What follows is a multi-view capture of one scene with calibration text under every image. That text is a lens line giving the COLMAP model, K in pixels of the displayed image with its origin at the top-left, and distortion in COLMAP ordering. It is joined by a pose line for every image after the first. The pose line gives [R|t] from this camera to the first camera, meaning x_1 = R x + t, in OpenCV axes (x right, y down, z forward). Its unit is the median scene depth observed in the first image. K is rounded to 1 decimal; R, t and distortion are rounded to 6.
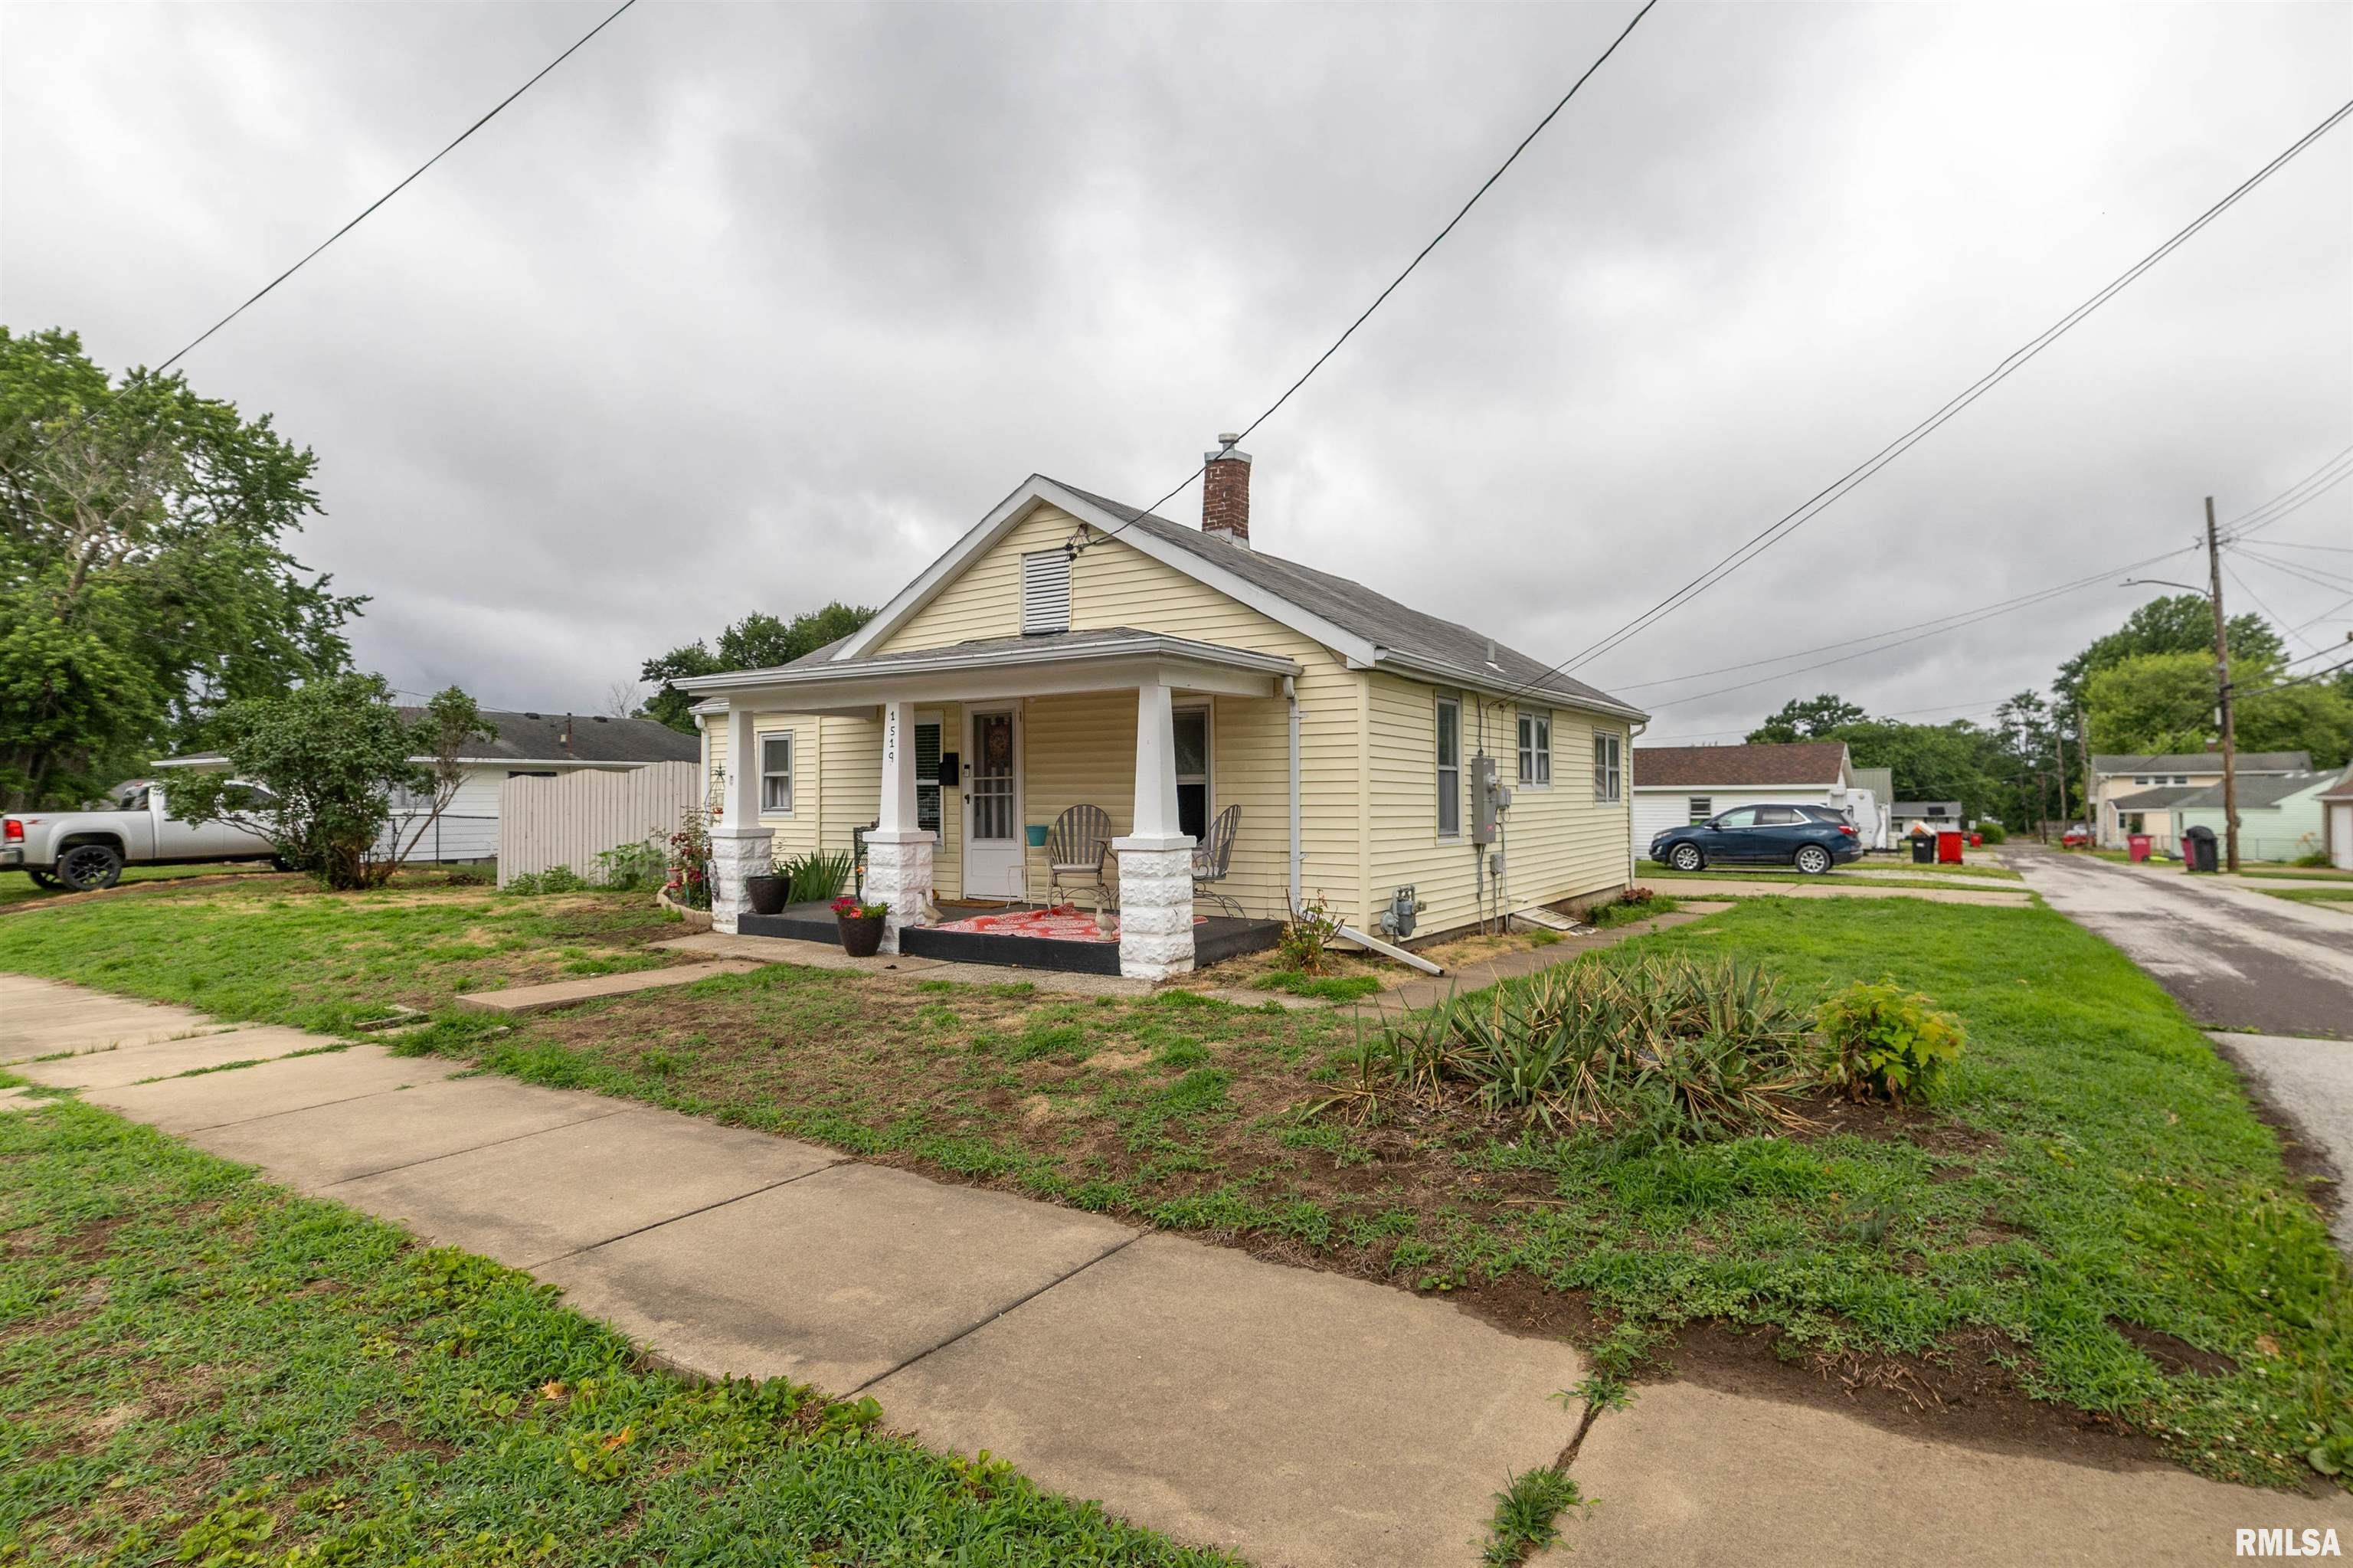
lens RADIAL K [[1198.5, 0, 1176.5], [0, 1198.5, 784.0], [0, 0, 1]] dist [0.000794, 0.000125]
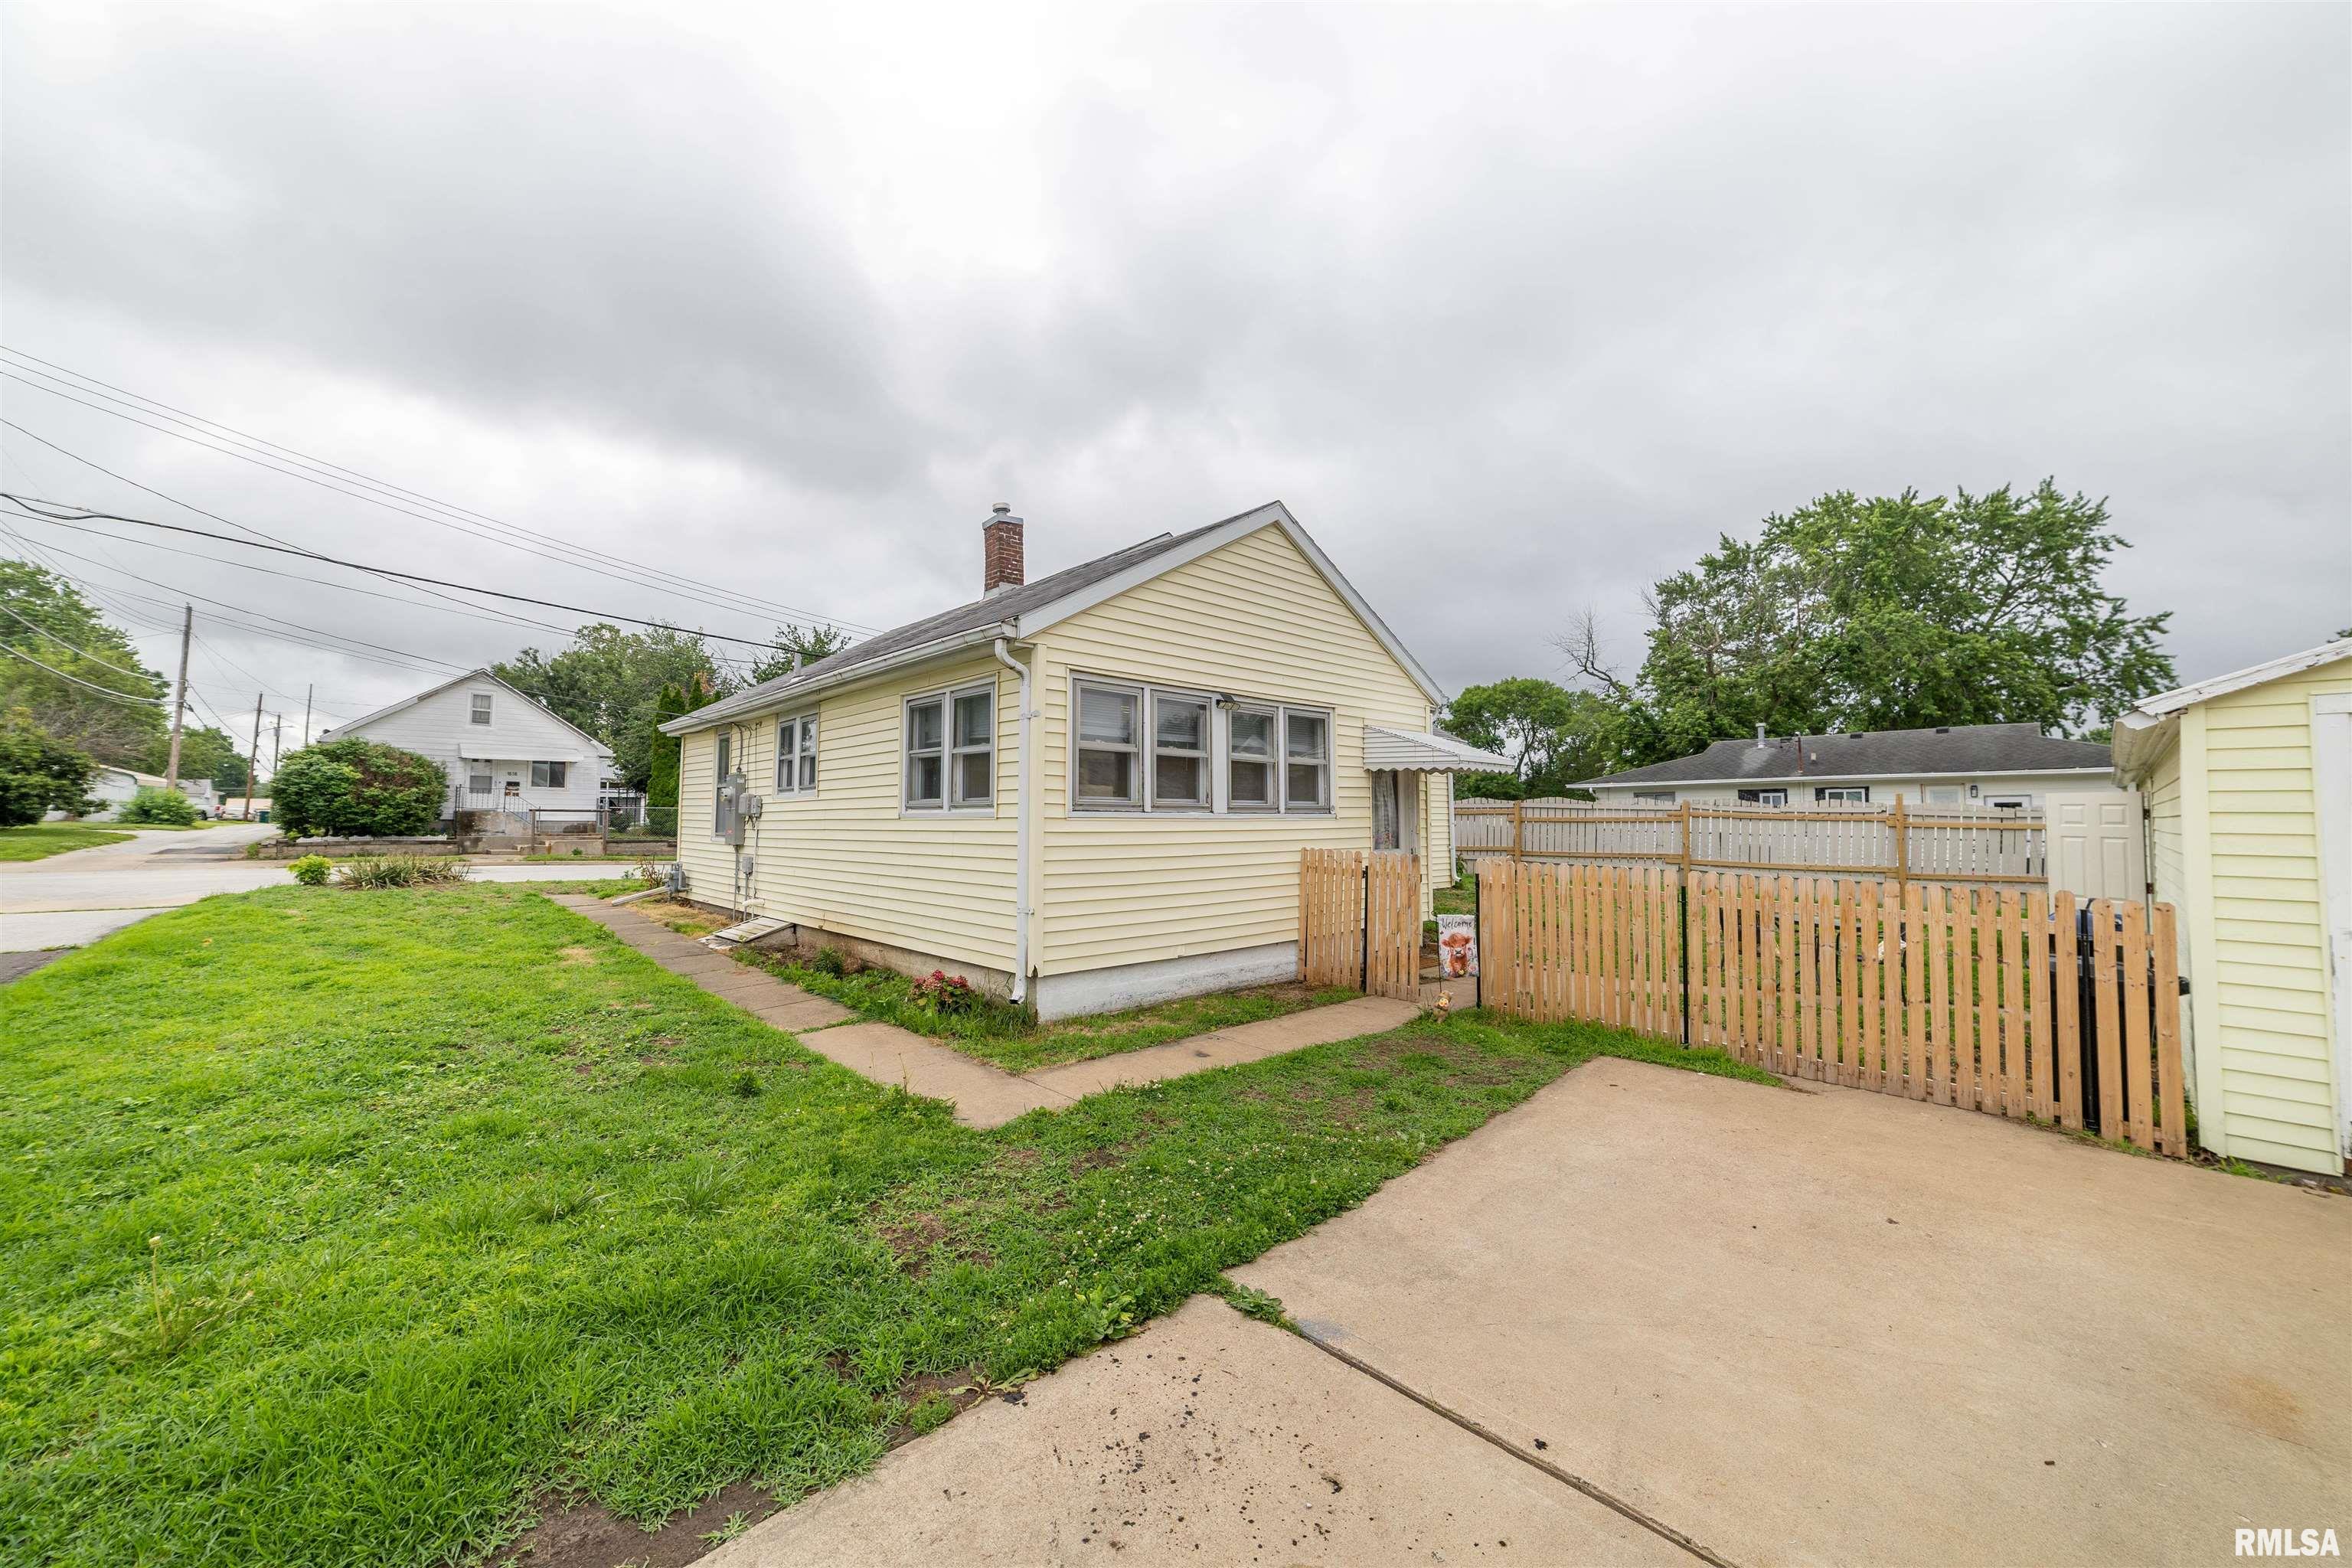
lens RADIAL K [[894.5, 0, 1184.7], [0, 894.5, 769.6], [0, 0, 1]] dist [-0.021754, 0.009645]
pose [[-0.220437, -0.052702, -0.973976, 0.855354], [0.013583, 0.998277, -0.057091, 0.025548], [0.975307, -0.025815, -0.219342, 1.361968]]
